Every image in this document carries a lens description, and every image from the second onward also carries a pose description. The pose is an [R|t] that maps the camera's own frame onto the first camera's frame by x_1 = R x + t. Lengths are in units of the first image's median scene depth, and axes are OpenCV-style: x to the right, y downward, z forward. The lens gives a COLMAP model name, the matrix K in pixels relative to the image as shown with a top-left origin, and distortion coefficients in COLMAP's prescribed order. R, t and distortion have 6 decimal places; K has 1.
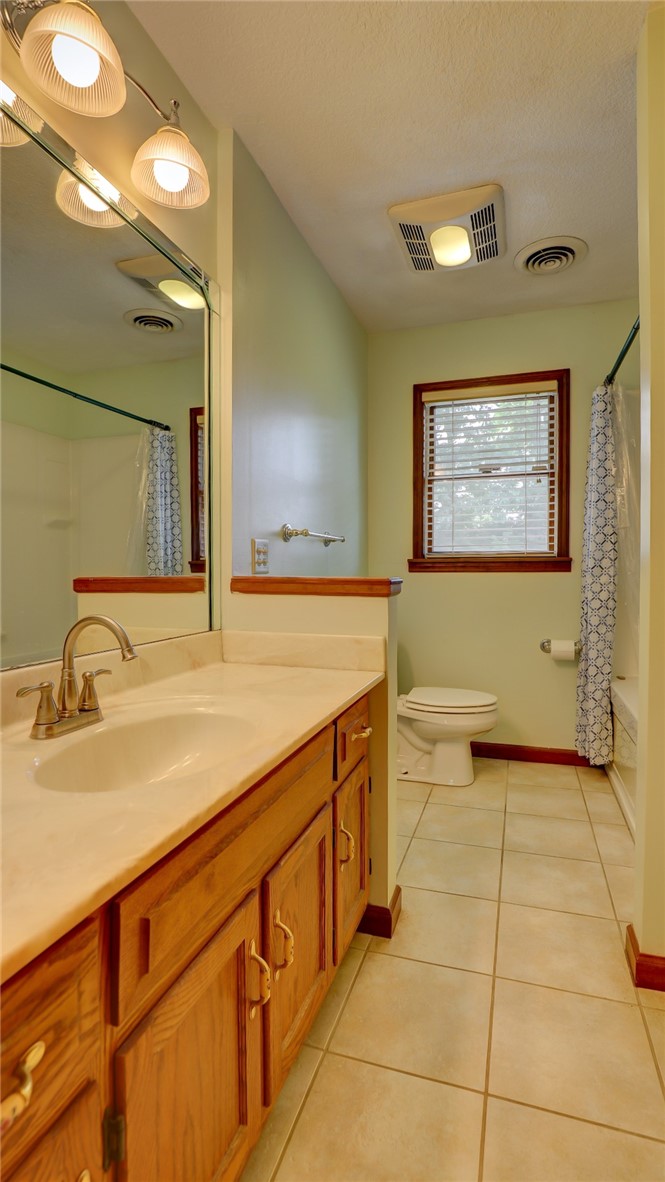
lens RADIAL K [[546.1, 0, 334.5], [0, 546.1, 556.7], [0, 0, 1]] dist [-0.035765, 0.006650]
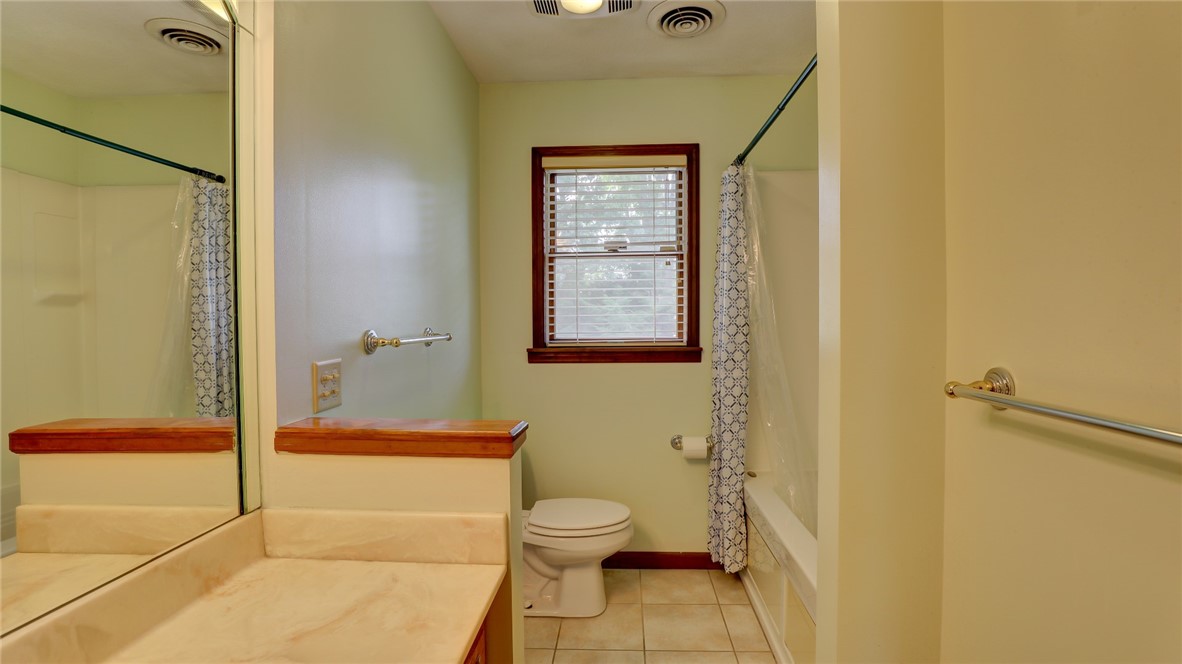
lens RADIAL K [[546.1, 0, 602.2], [0, 546.1, 332.8], [0, 0, 1]] dist [-0.035765, 0.006650]
pose [[0.961159, -0.013783, 0.275649, 0.010084], [0.003848, 0.999324, 0.036551, -0.060988], [-0.275967, -0.034071, 0.960563, 0.143761]]
